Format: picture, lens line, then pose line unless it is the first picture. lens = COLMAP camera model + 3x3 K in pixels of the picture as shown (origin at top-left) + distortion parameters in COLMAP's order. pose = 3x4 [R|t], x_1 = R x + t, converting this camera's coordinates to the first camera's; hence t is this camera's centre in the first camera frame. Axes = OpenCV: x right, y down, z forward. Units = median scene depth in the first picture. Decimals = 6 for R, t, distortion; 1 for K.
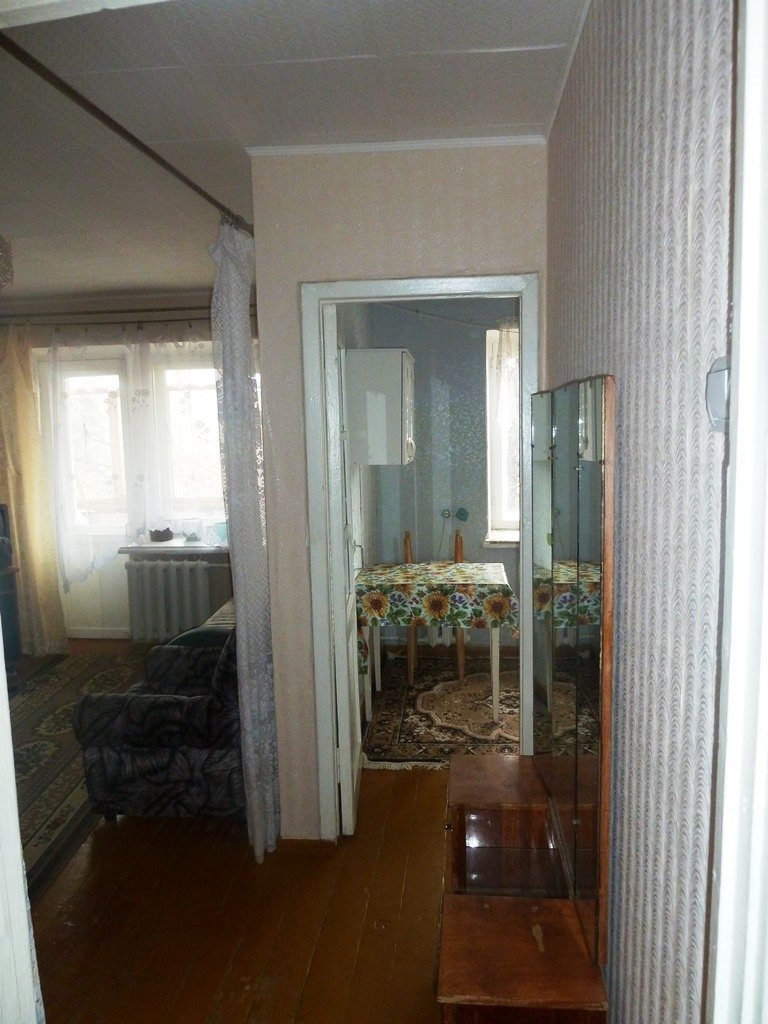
lens RADIAL K [[753.5, 0, 384.0], [0, 753.5, 512.0], [0, 0, 1]] dist [-0.037918, 0.010187]
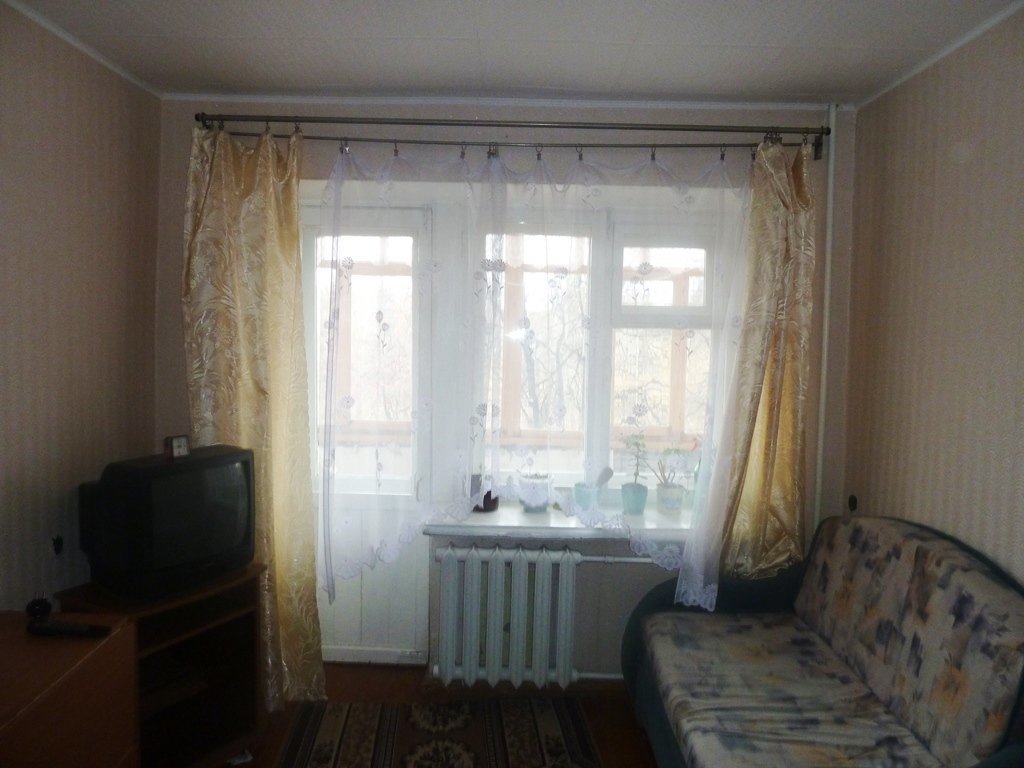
lens RADIAL K [[753.5, 0, 512.0], [0, 753.5, 384.0], [0, 0, 1]] dist [-0.037918, 0.010187]
pose [[0.996274, 0.043109, 0.074696, -0.336911], [-0.038825, 0.997568, -0.057881, -0.030894], [-0.077009, 0.054765, 0.995525, 0.404883]]
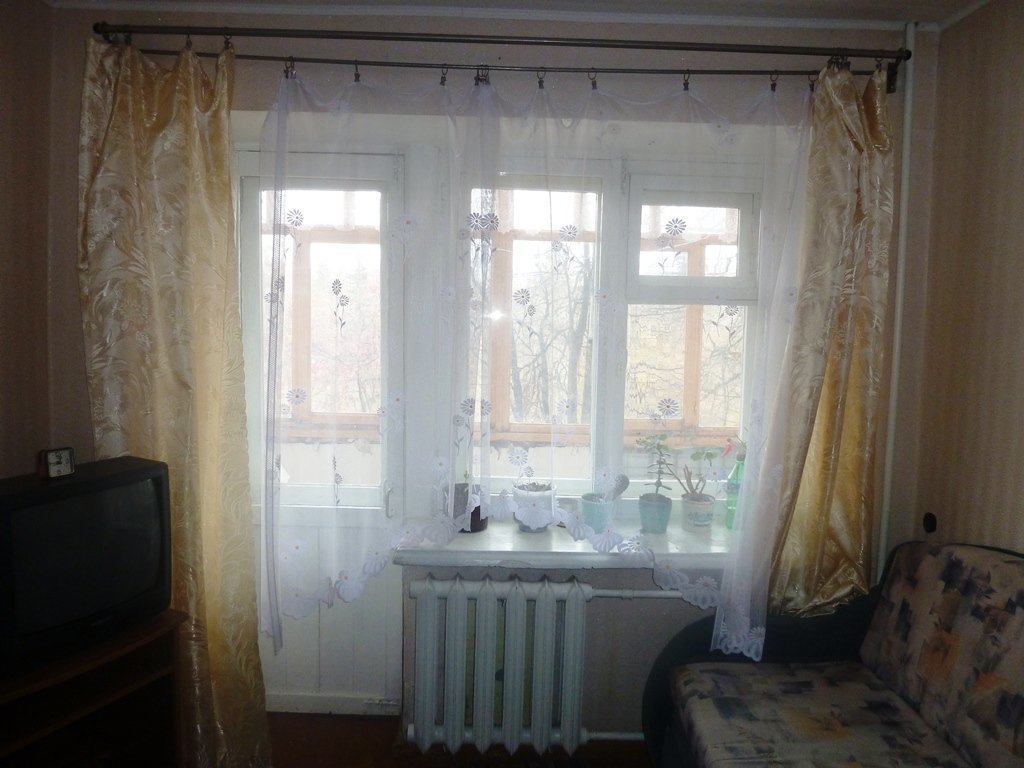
lens RADIAL K [[753.5, 0, 512.0], [0, 753.5, 384.0], [0, 0, 1]] dist [-0.037918, 0.010187]
pose [[0.993427, 0.039901, 0.107288, -0.338954], [-0.036517, 0.998777, -0.033318, -0.044076], [-0.108486, 0.029182, 0.993670, 0.529762]]
